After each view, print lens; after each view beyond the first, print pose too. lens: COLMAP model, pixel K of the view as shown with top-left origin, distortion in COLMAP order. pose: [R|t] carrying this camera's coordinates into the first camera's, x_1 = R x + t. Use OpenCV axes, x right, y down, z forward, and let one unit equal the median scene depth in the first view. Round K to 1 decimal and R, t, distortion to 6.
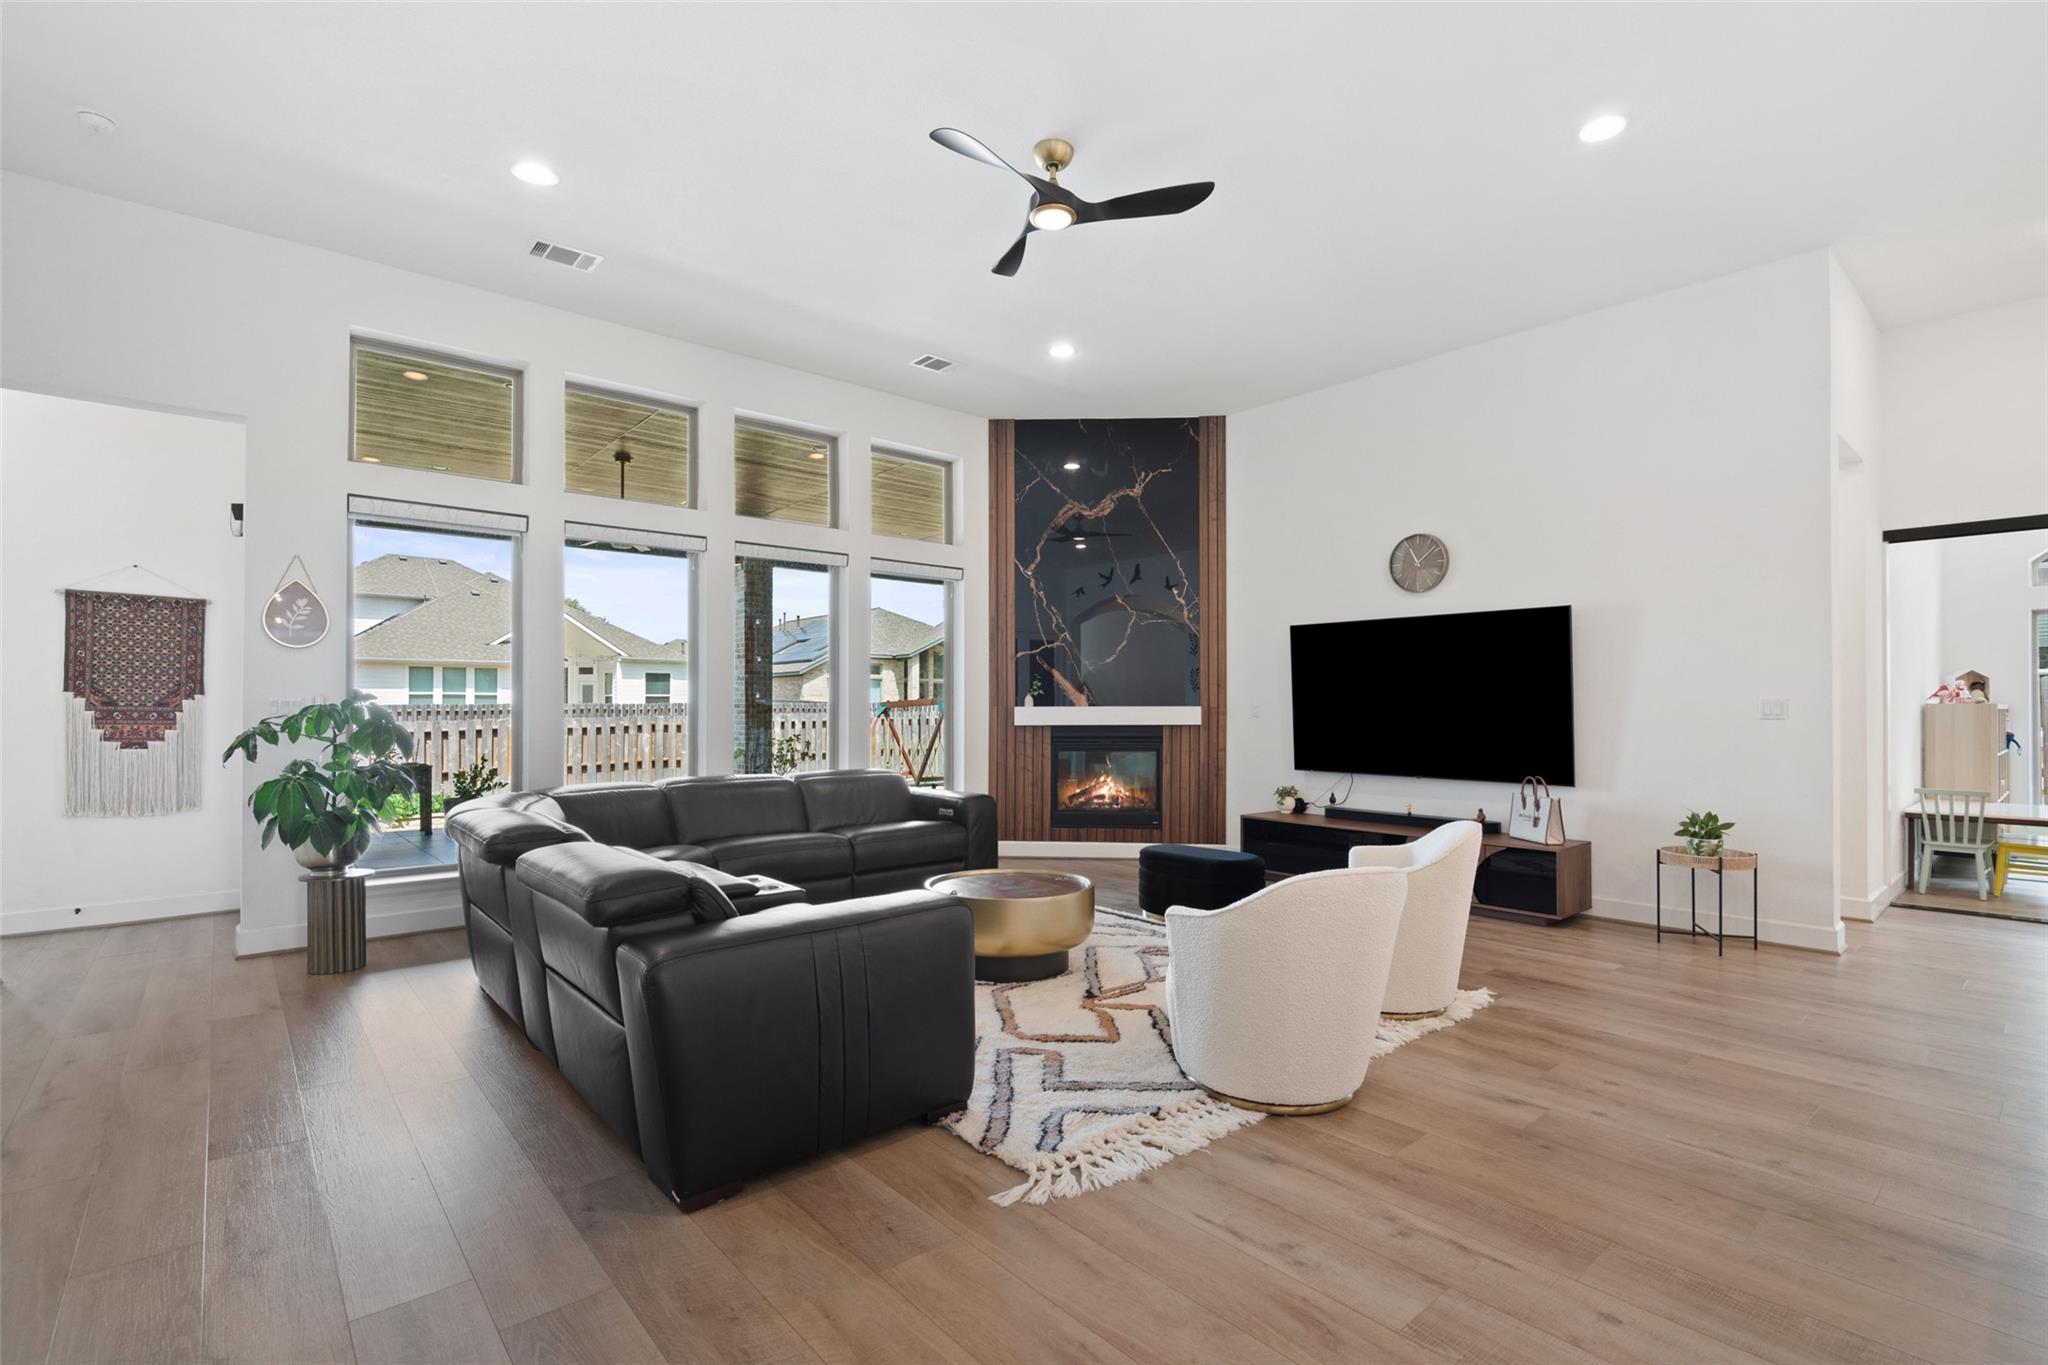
lens RADIAL K [[931.8, 0, 1032.4], [0, 931.8, 706.1], [0, 0, 1]] dist [0.004699, -0.000053]
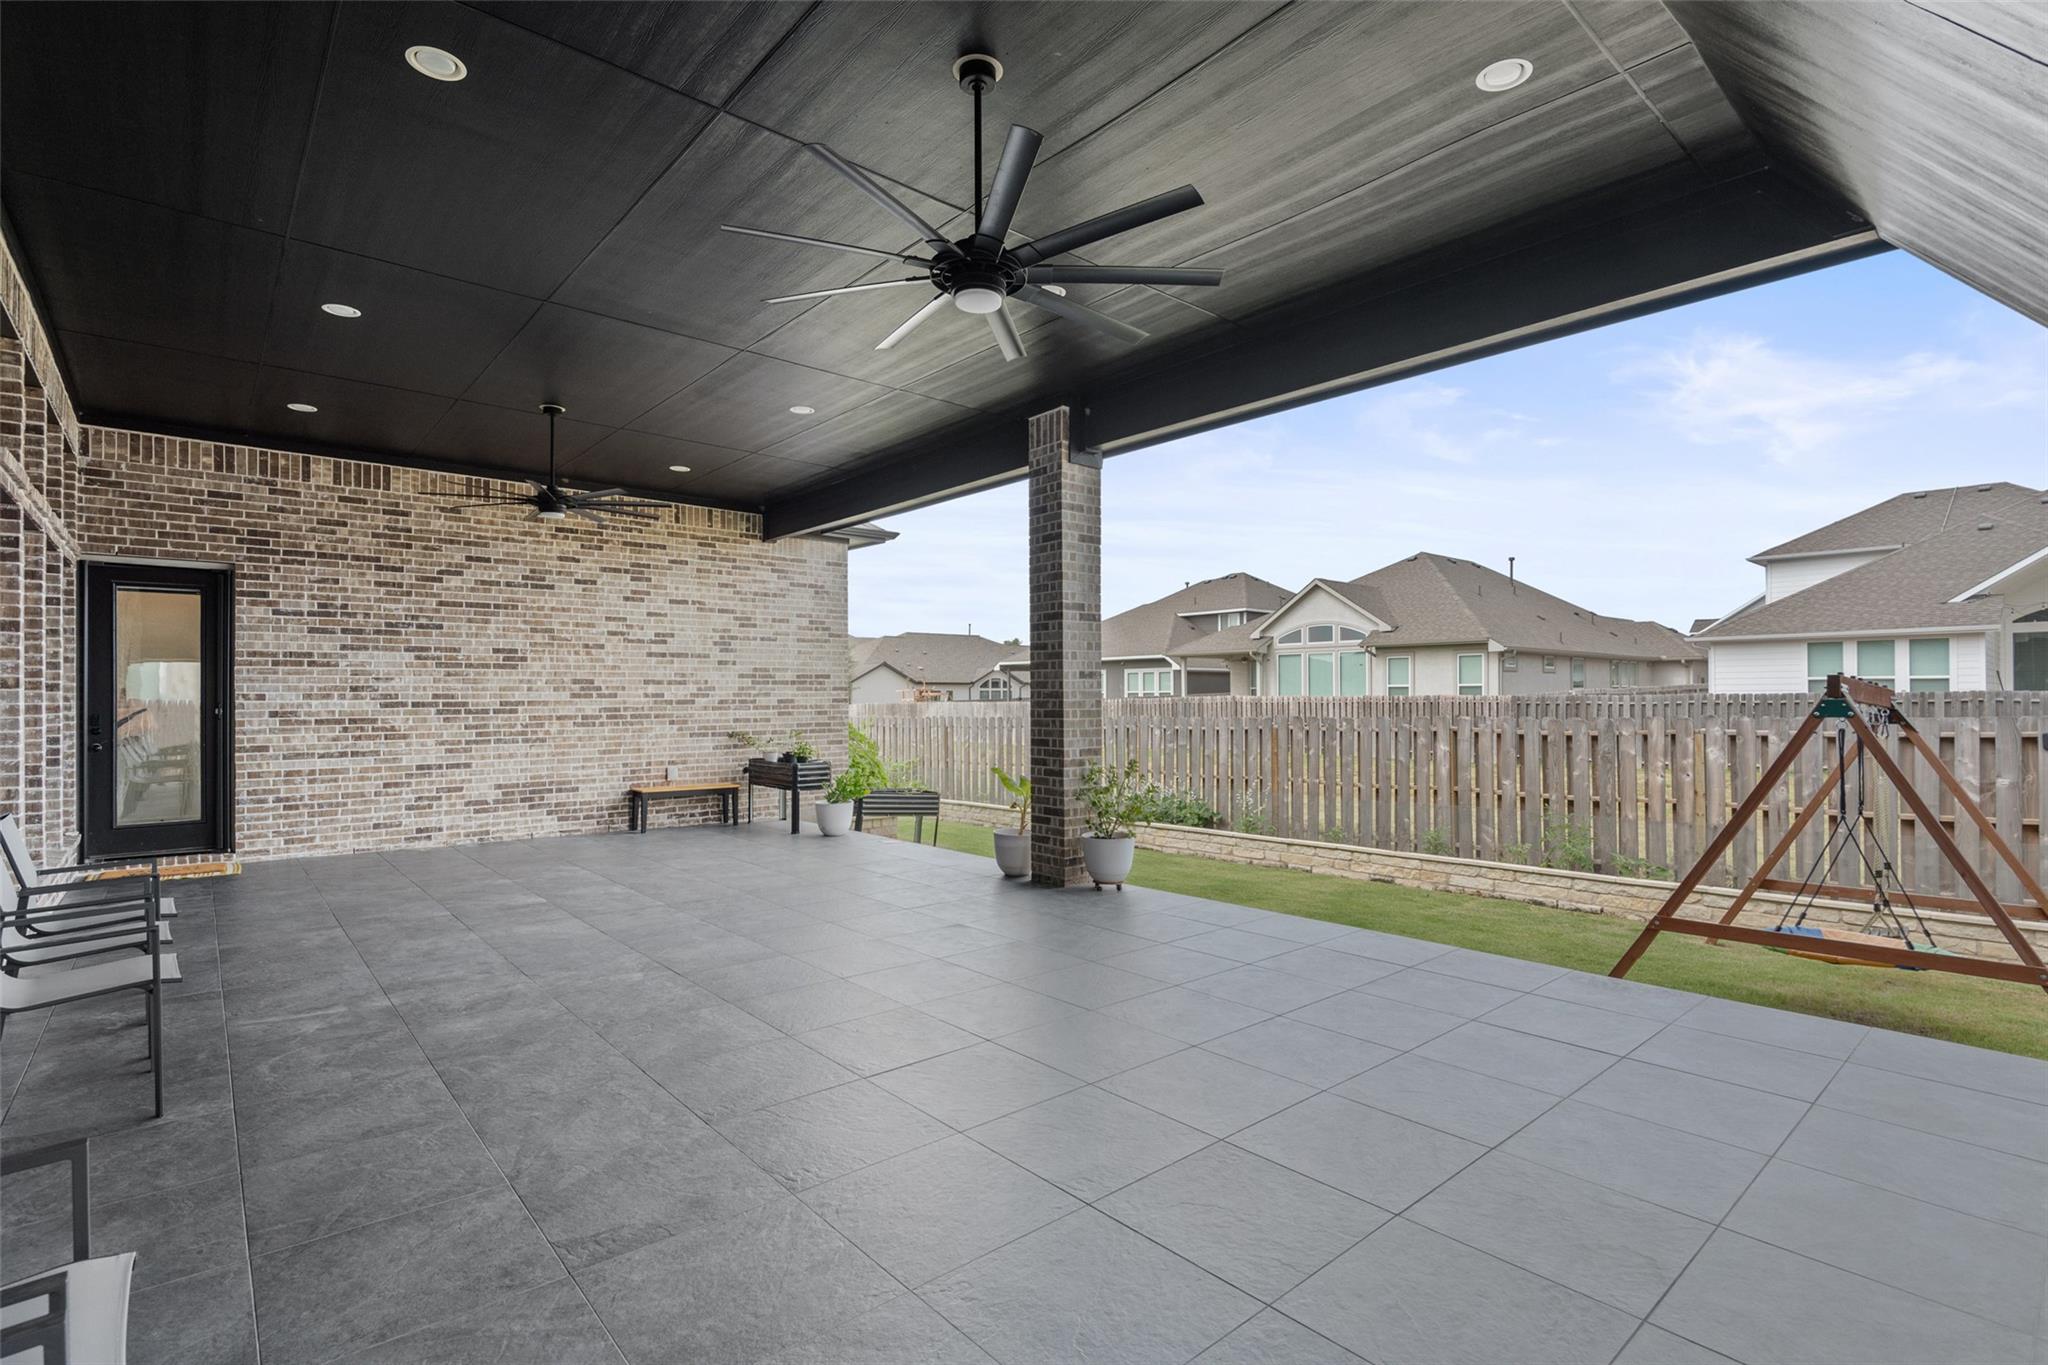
lens RADIAL K [[954.0, 0, 1028.2], [0, 954.0, 691.3], [0, 0, 1]] dist [0.000192, -0.001064]
pose [[-0.002943, -0.005612, -0.999980, 0.471475], [0.004137, 0.999976, -0.005624, -0.005506], [0.999987, -0.004154, -0.002920, 1.652413]]
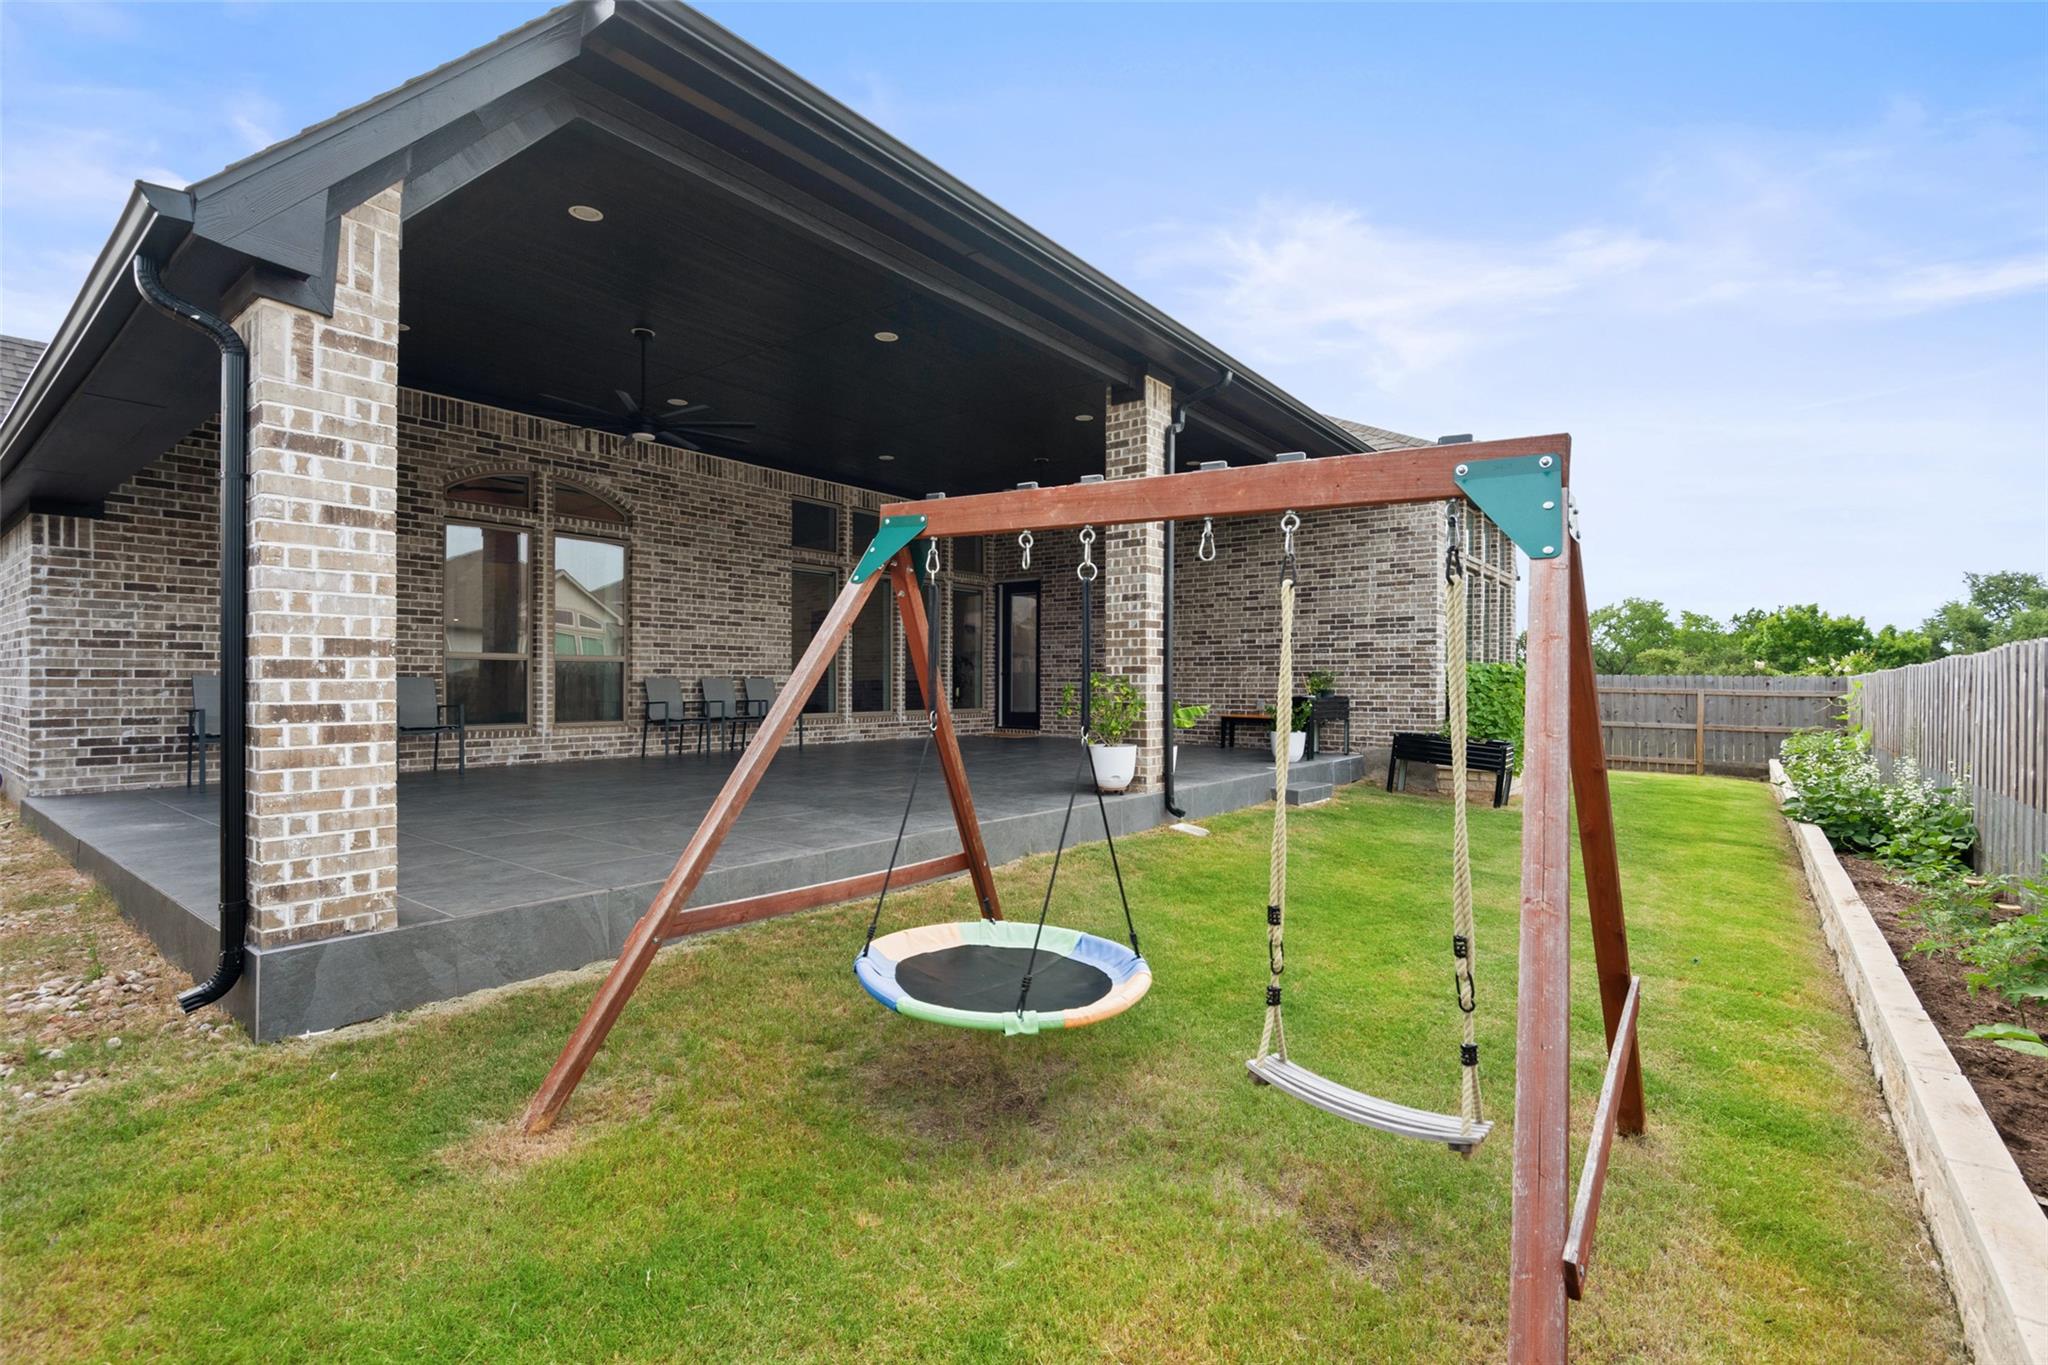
lens RADIAL K [[954.0, 0, 1028.2], [0, 954.0, 691.3], [0, 0, 1]] dist [0.000192, -0.001064]
pose [[-0.979044, 0.000091, -0.203646, -0.169686], [-0.001660, 0.999963, 0.008427, 0.066104], [0.203640, 0.008589, -0.979008, 2.707091]]
